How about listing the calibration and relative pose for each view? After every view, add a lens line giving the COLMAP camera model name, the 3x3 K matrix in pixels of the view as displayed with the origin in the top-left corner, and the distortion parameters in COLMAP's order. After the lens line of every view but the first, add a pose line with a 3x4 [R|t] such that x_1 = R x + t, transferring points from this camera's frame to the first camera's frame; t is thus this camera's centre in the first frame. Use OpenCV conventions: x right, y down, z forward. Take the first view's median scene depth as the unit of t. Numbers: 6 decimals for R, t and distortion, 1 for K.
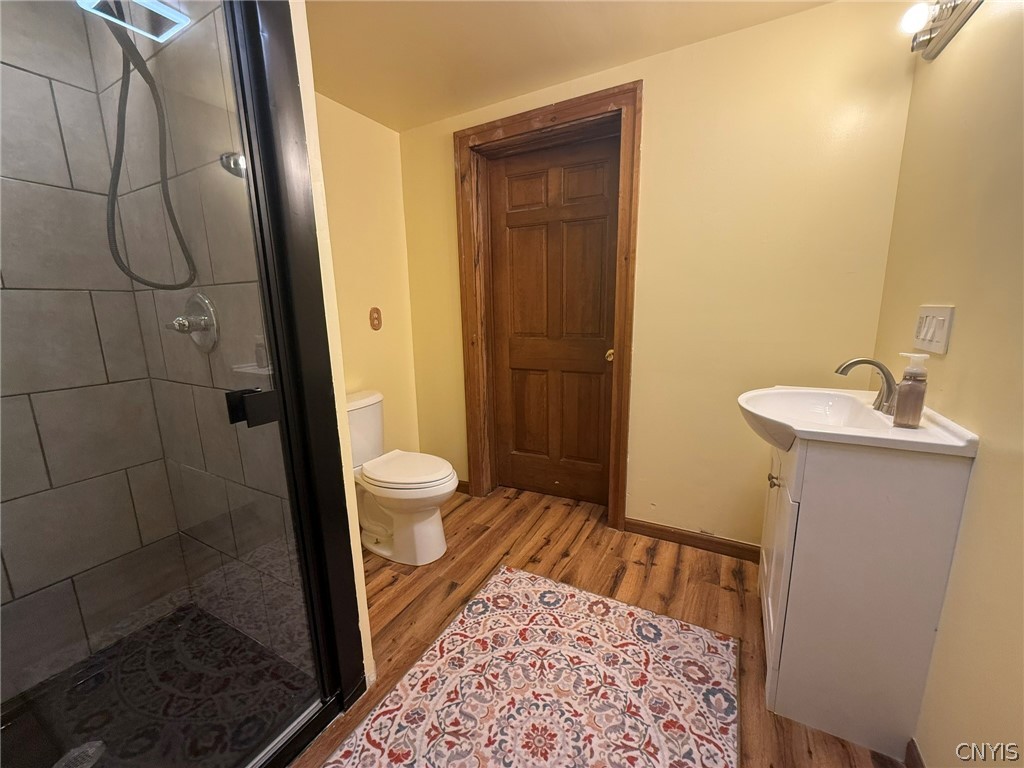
lens RADIAL K [[408.3, 0, 515.2], [0, 408.3, 384.3], [0, 0, 1]] dist [0.000085, 0.000317]
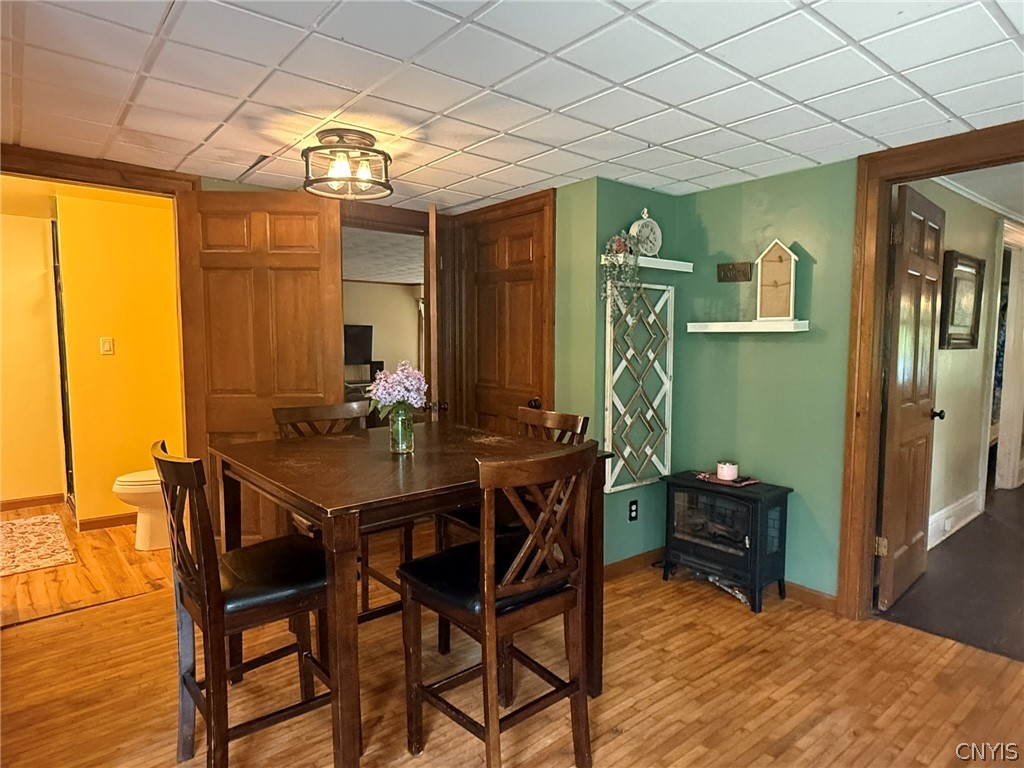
lens RADIAL K [[602.8, 0, 512.0], [0, 602.8, 384.0], [0, 0, 1]] dist [0.018008, 0.002260]
pose [[-0.361036, 0.092801, -0.927923, 1.148088], [-0.168701, 0.972120, 0.162859, -0.612640], [0.917166, 0.215340, -0.335315, 2.669332]]
